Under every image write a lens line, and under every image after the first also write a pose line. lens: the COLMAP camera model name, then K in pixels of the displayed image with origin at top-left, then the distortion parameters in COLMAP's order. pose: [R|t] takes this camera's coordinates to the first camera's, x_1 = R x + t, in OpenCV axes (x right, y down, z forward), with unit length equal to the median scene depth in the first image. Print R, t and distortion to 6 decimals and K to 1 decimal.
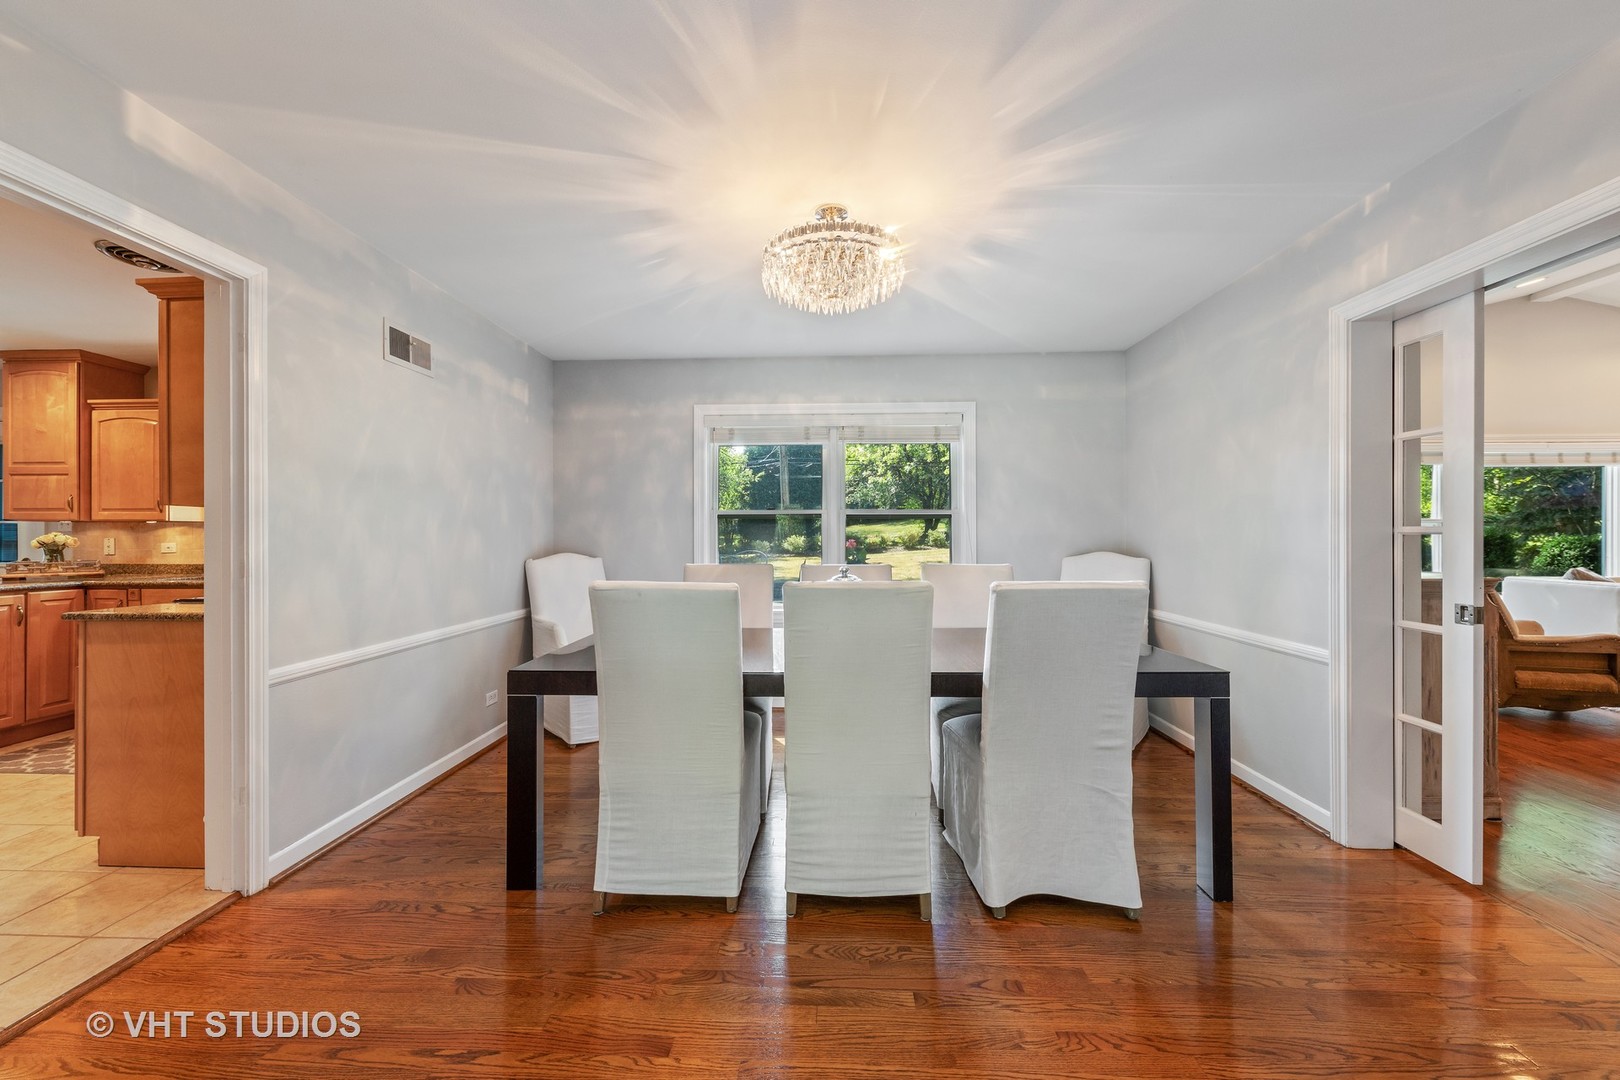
lens RADIAL K [[623.6, 0, 814.1], [0, 623.6, 533.1], [0, 0, 1]] dist [-0.000328, -0.000008]
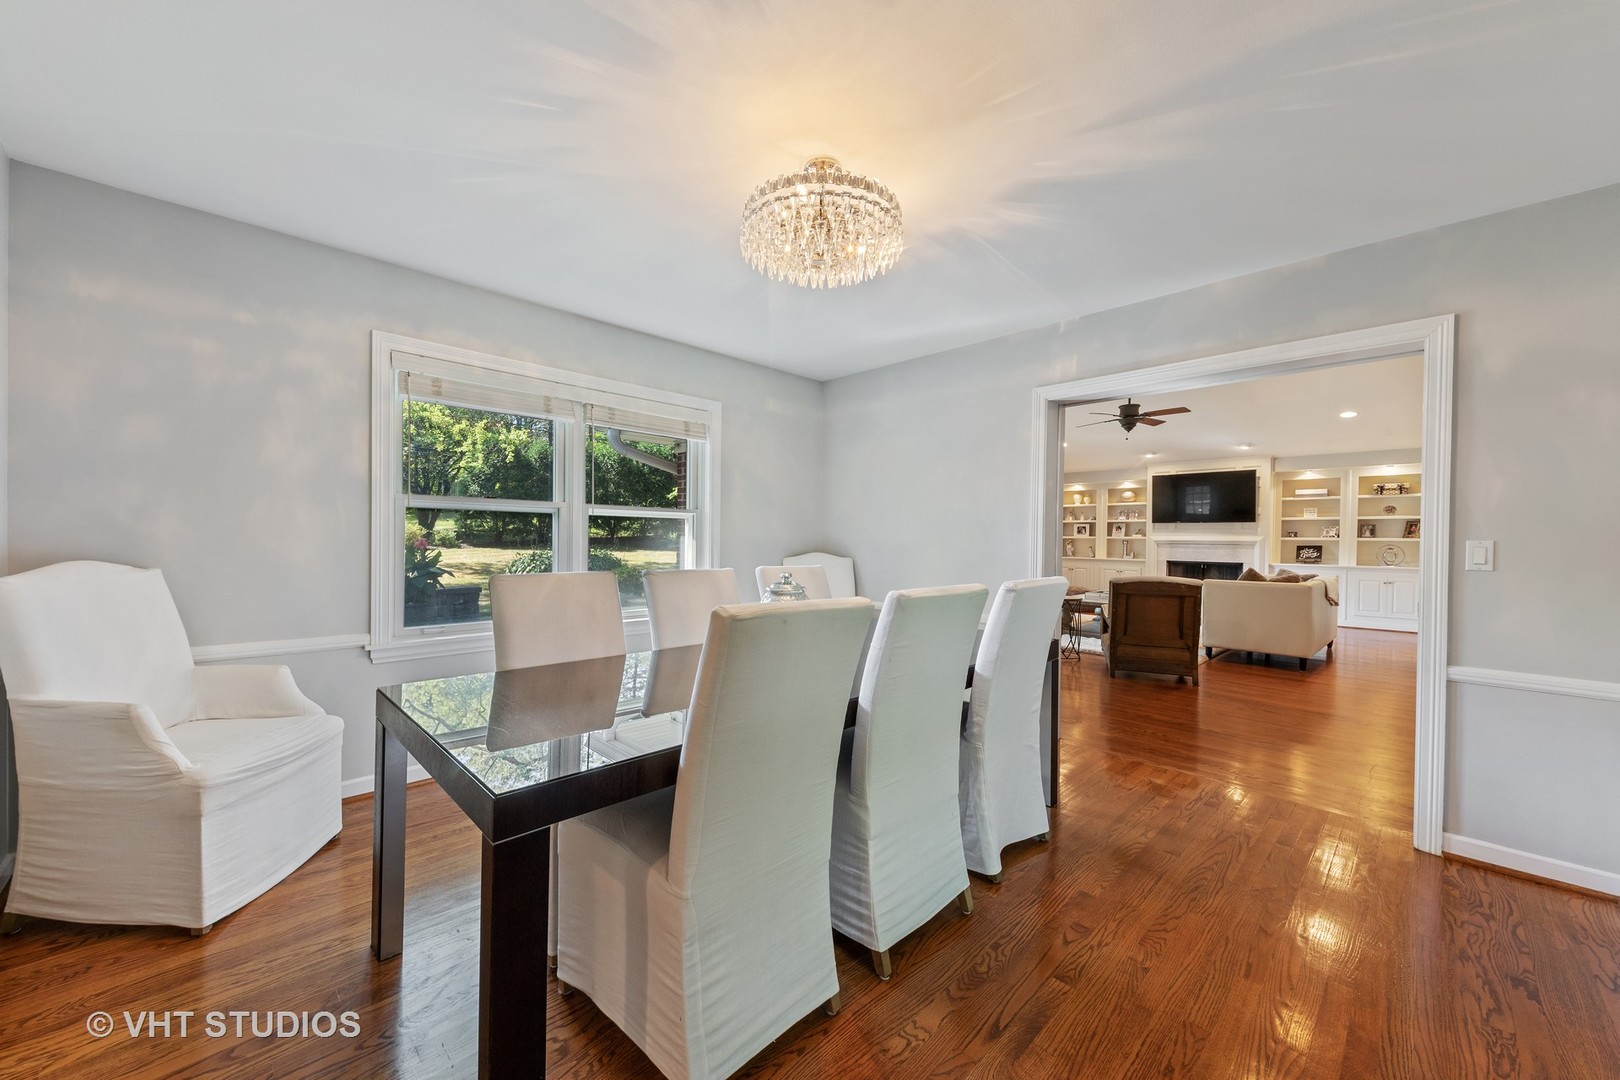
lens RADIAL K [[594.1, 0, 806.5], [0, 594.1, 544.8], [0, 0, 1]] dist [0.007712, 0.000181]
pose [[0.691927, 0.004050, 0.721956, -0.330589], [-0.019306, 0.999730, 0.012895, 0.001597], [-0.721709, -0.022861, 0.691819, 0.239582]]
